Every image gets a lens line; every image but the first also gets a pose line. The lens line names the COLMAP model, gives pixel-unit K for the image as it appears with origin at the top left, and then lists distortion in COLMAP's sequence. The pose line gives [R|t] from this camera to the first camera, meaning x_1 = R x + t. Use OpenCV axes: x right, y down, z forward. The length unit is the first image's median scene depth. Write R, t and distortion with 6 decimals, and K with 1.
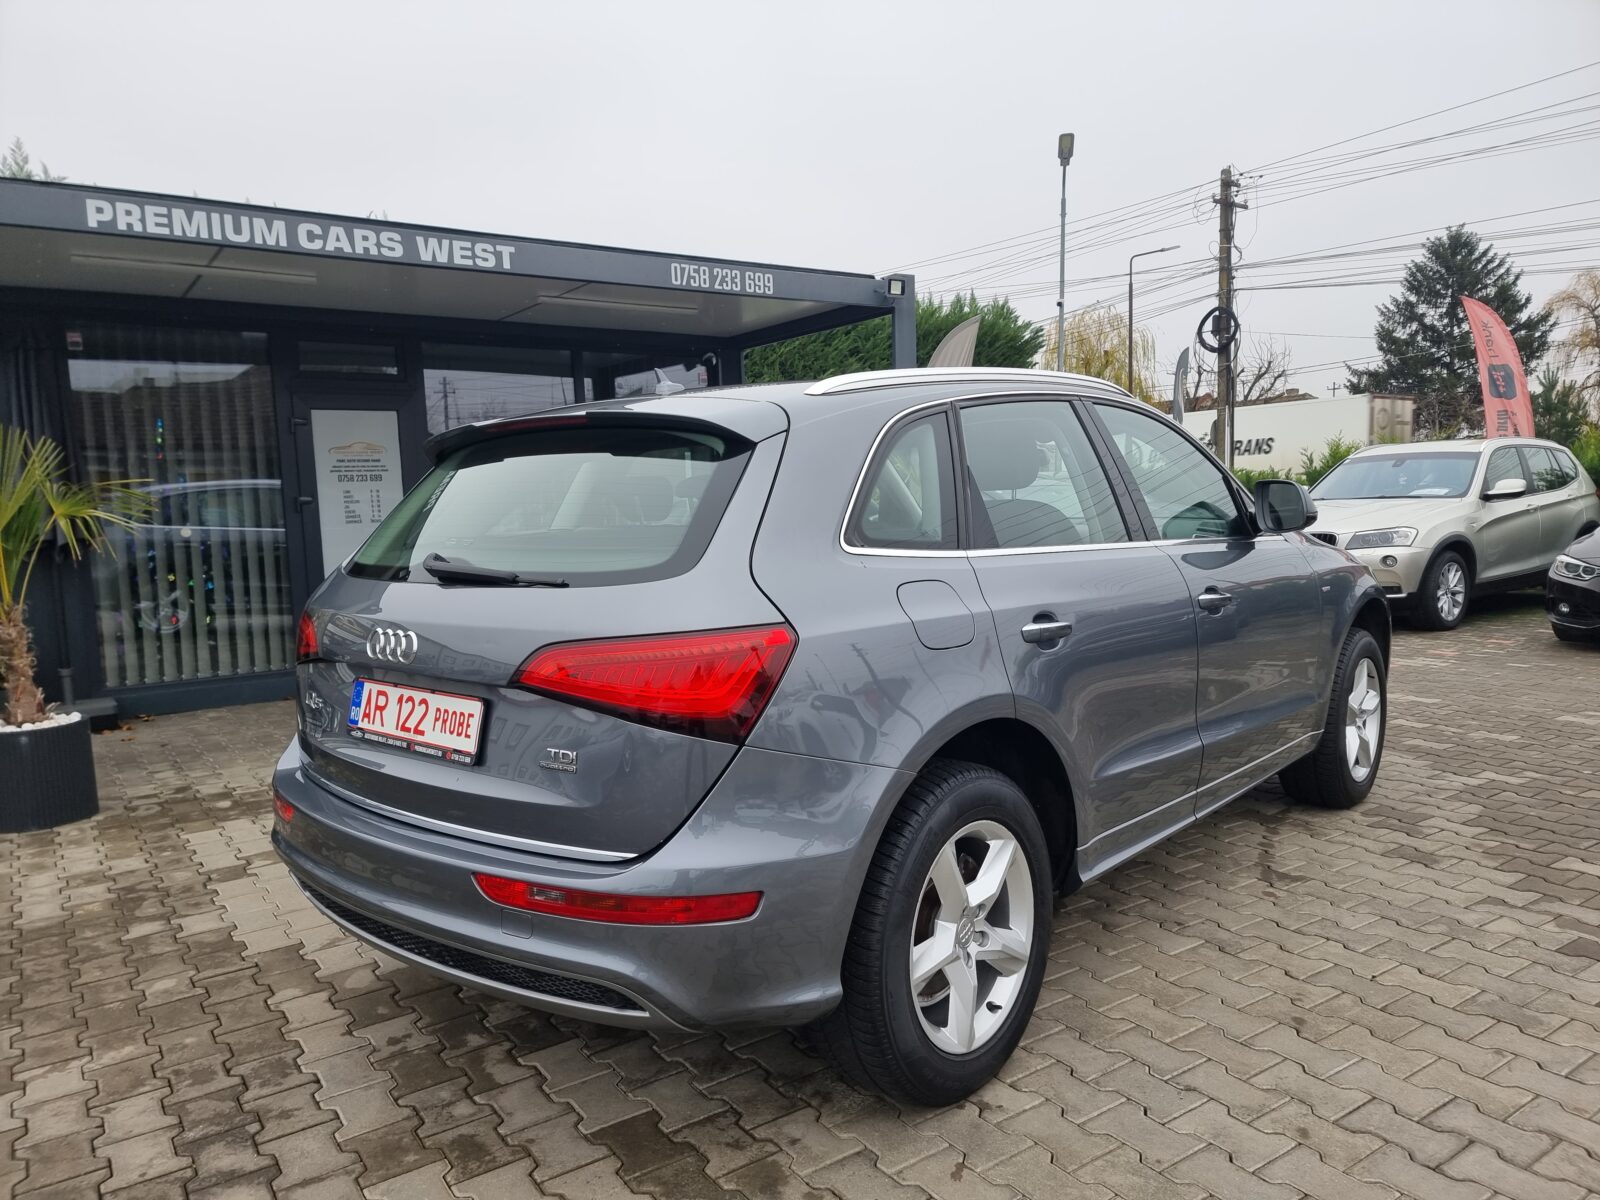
lens RADIAL K [[1104.2, 0, 800.2], [0, 1104.2, 610.1], [0, 0, 1]] dist [0.073956, -0.061085]
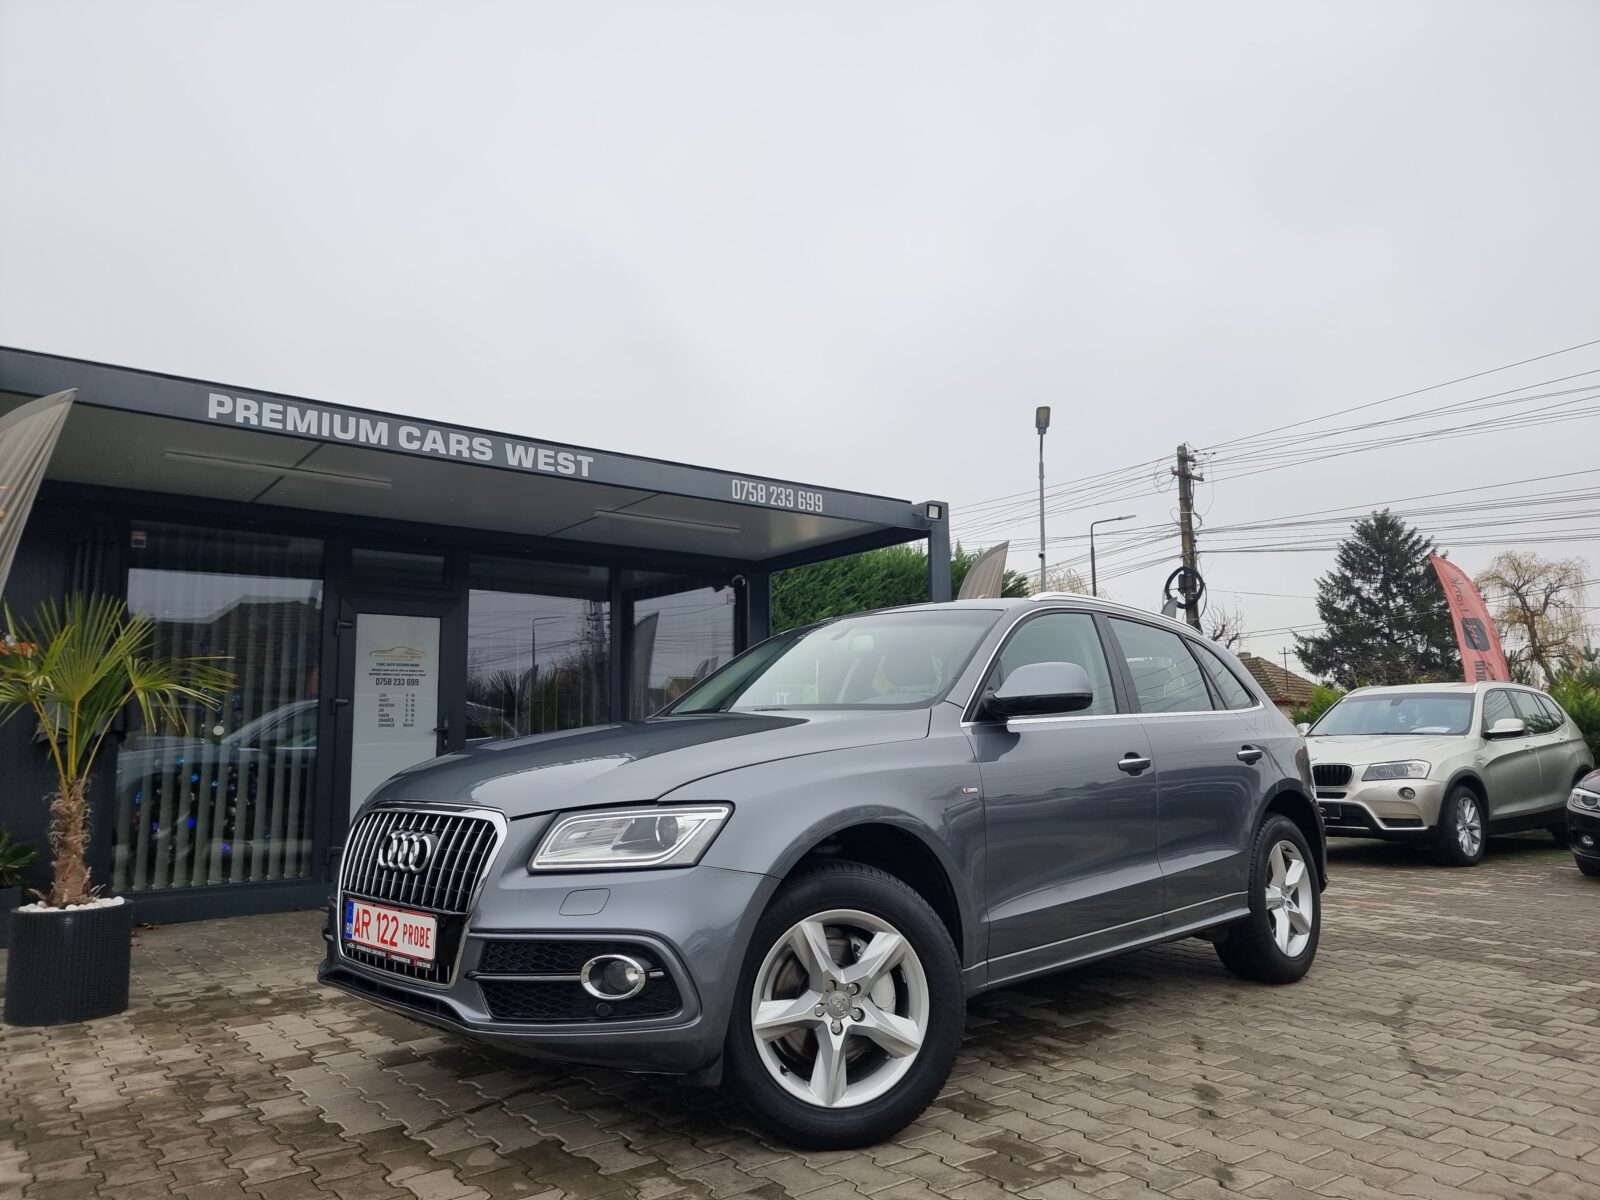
lens RADIAL K [[1104.2, 0, 800.2], [0, 1104.2, 610.1], [0, 0, 1]] dist [0.073956, -0.061085]
pose [[0.998943, 0.025725, 0.038091, -0.088044], [-0.016359, 0.973433, -0.228388, 0.048919], [-0.042954, 0.227523, 0.972825, 0.000176]]
